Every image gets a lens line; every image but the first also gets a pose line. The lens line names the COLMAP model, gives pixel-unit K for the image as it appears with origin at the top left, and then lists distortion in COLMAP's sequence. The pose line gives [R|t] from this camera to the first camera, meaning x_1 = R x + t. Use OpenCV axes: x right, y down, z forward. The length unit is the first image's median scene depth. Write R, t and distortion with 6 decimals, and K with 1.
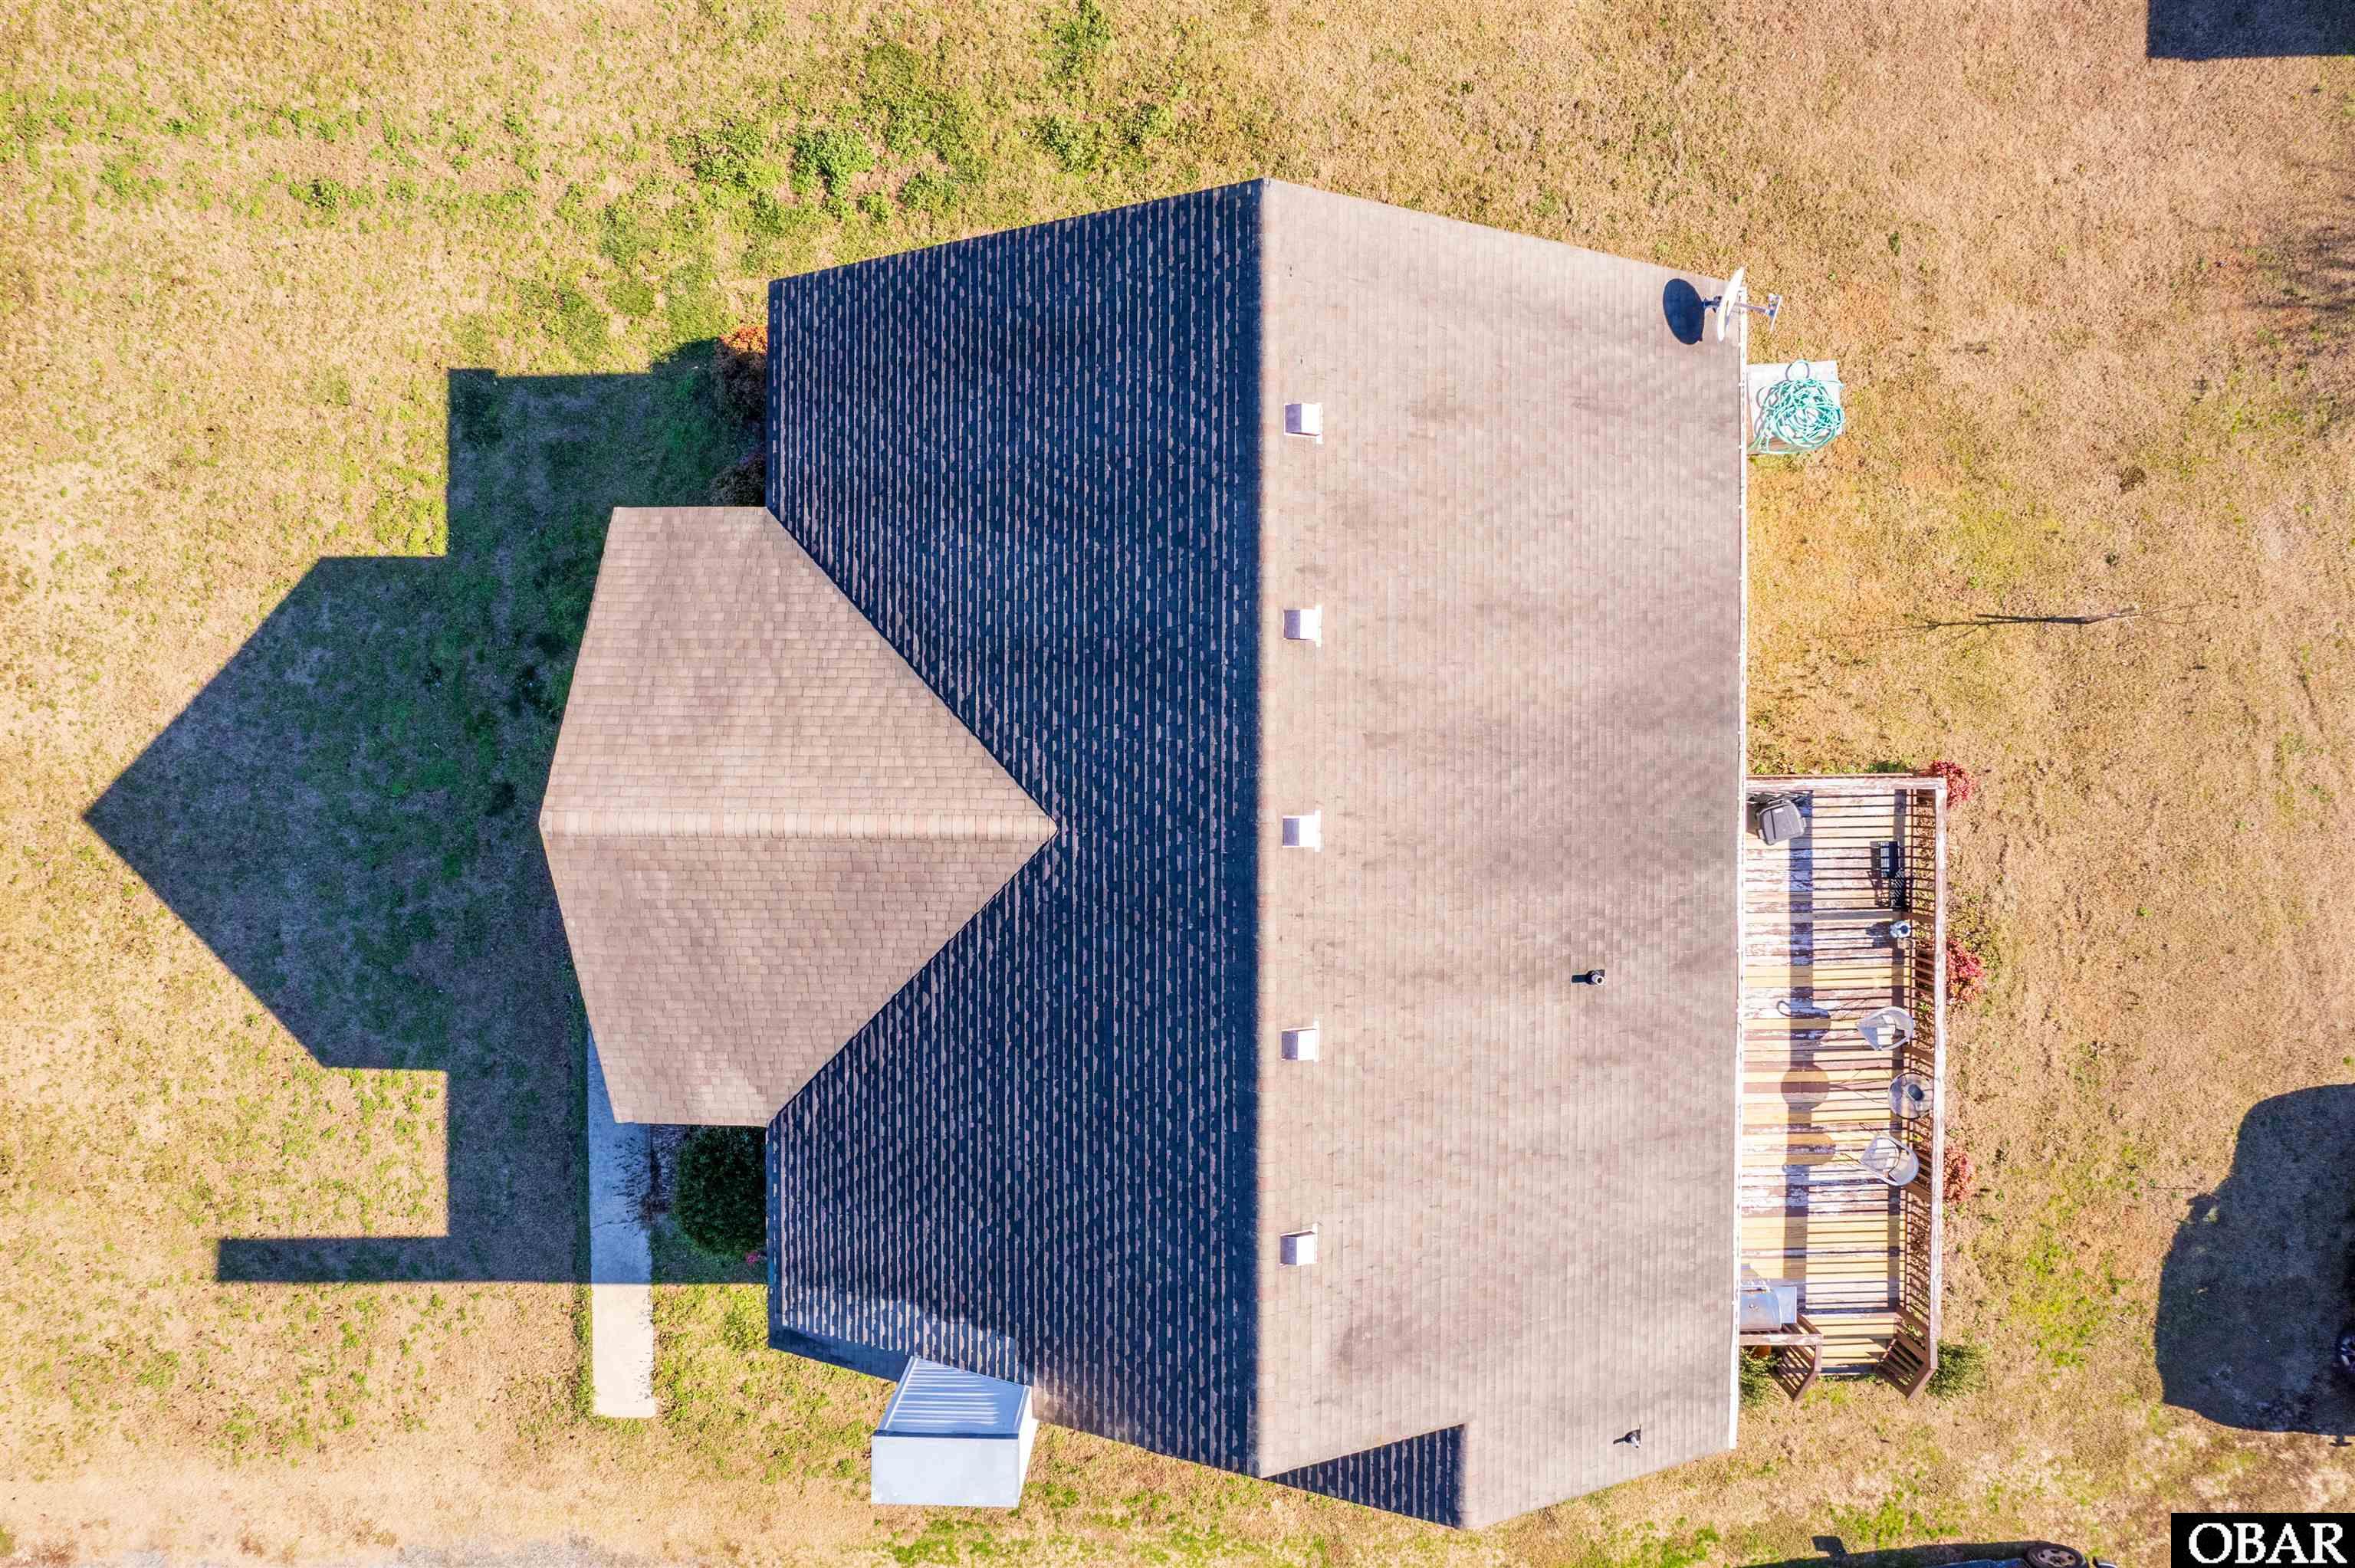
lens RADIAL K [[1474.2, 0, 1177.5], [0, 1474.2, 784.0], [0, 0, 1]] dist [-0.008555, -0.001496]
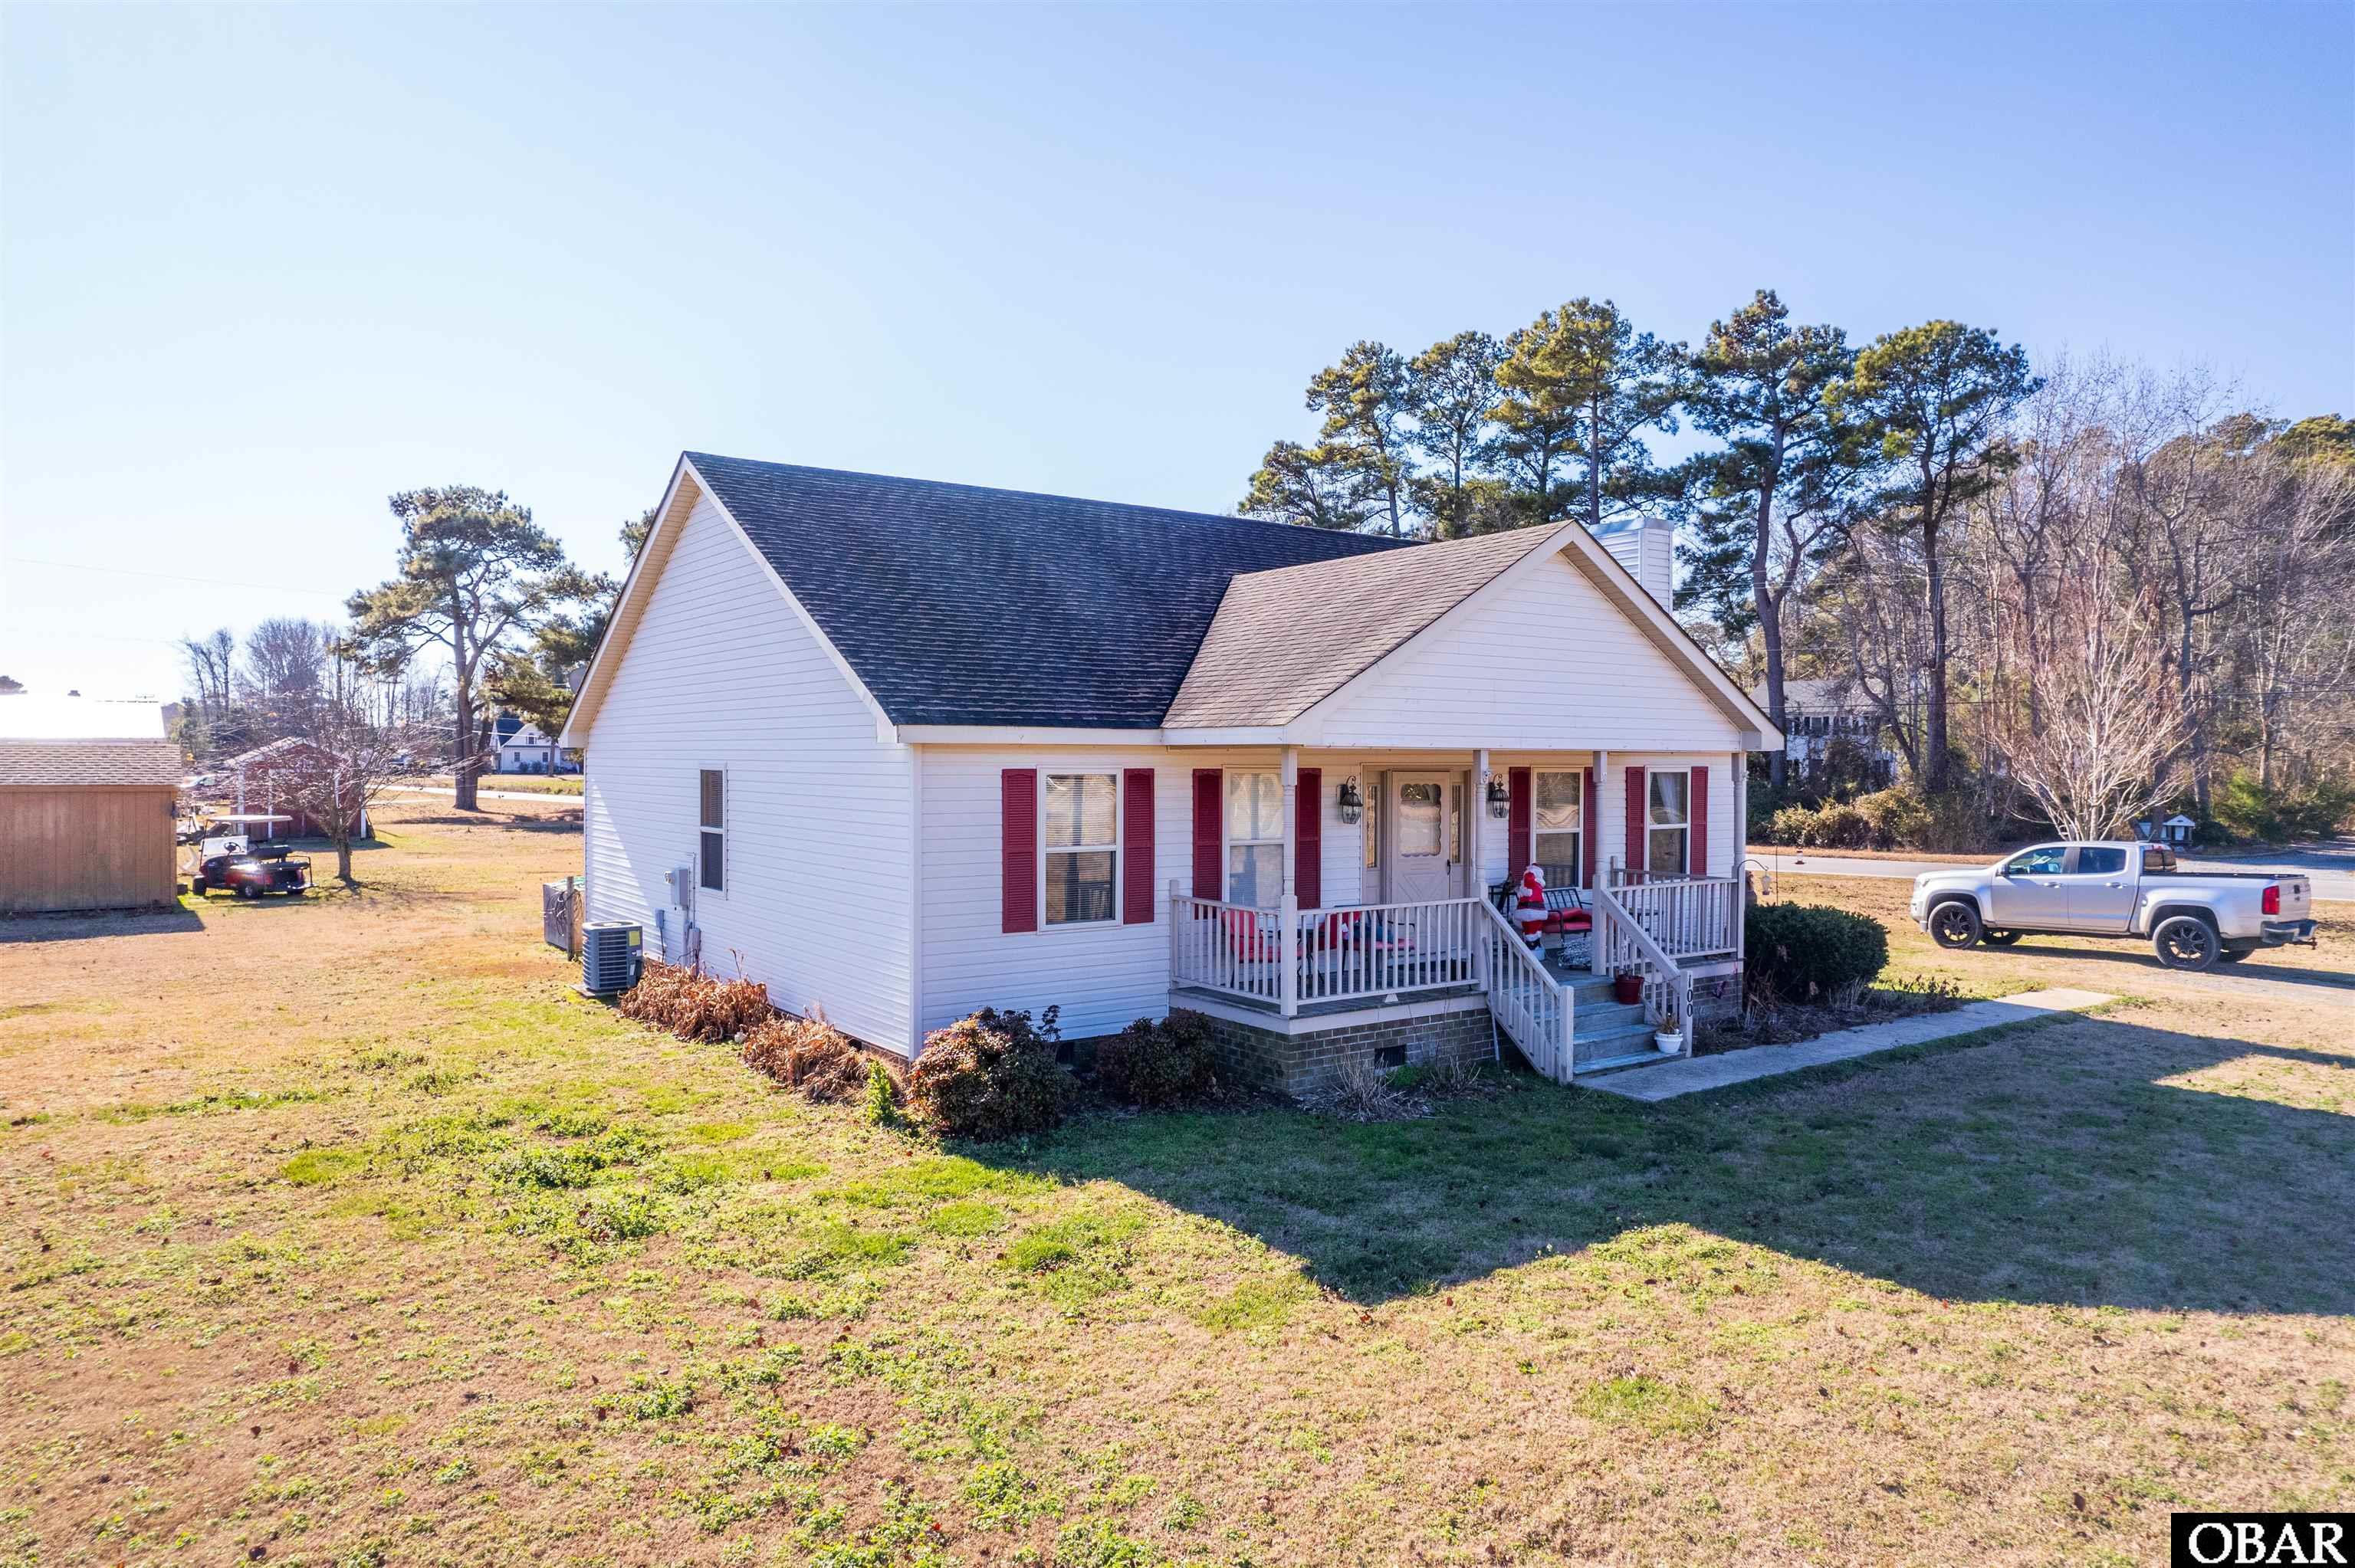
lens RADIAL K [[1506.8, 0, 1115.3], [0, 1506.8, 842.3], [0, 0, 1]] dist [-0.052921, -0.000161]
pose [[-0.556052, -0.038526, 0.830254, -0.788402], [0.831044, -0.041510, 0.554656, -0.552964], [0.013095, 0.998395, 0.055099, 0.849343]]
